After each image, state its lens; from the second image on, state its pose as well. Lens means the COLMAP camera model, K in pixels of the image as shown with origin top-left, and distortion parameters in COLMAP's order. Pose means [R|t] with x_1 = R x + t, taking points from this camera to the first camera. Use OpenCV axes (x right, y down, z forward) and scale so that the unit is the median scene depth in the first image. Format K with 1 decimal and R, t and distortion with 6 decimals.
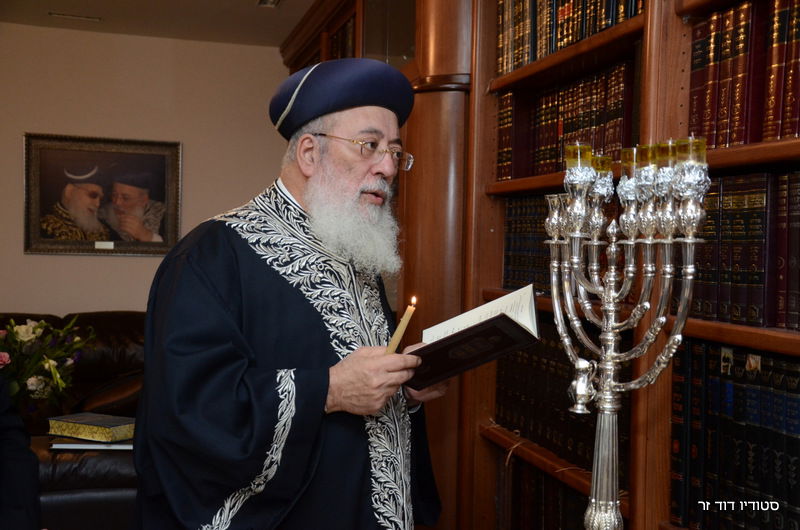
lens RADIAL K [[925.6, 0, 400.0], [0, 925.6, 265.0], [0, 0, 1]] dist [-0.004800, 0.308050]
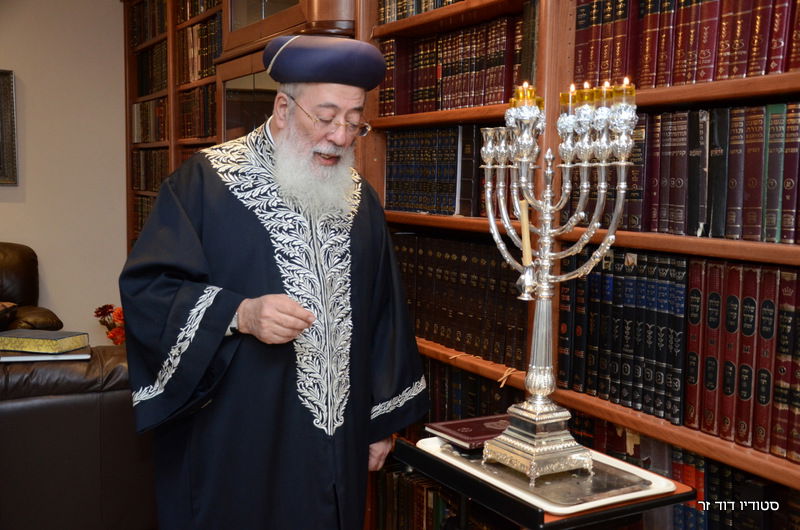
lens RADIAL K [[855.1, 0, 400.0], [0, 855.1, 265.0], [0, 0, 1]] dist [-0.049995, 0.293009]
pose [[0.969988, -0.027707, 0.241570, -0.228686], [0.008141, 0.996630, 0.081621, 0.011988], [-0.243017, -0.077205, 0.966945, -0.084263]]
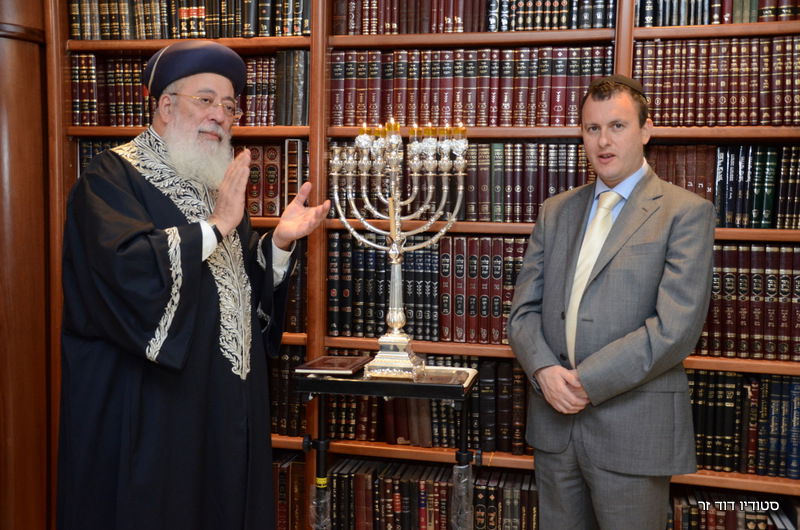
lens RADIAL K [[883.5, 0, 400.0], [0, 883.5, 265.0], [0, 0, 1]] dist [-0.040811, 0.340584]
pose [[0.485731, -0.068429, 0.871426, -1.243930], [0.014251, 0.997419, 0.070379, 0.029427], [-0.873992, -0.021767, 0.485452, 0.084018]]
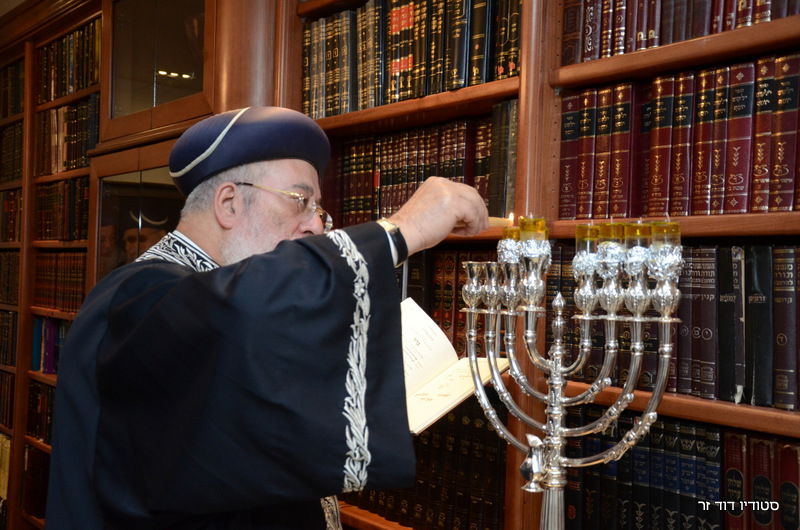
lens RADIAL K [[938.3, 0, 400.0], [0, 938.3, 265.0], [0, 0, 1]] dist [-0.002642, 0.331801]
pose [[0.929438, 0.015529, 0.368652, -0.269641], [-0.004453, 0.999513, -0.030876, -0.042102], [-0.368952, 0.027055, 0.929055, 0.111975]]
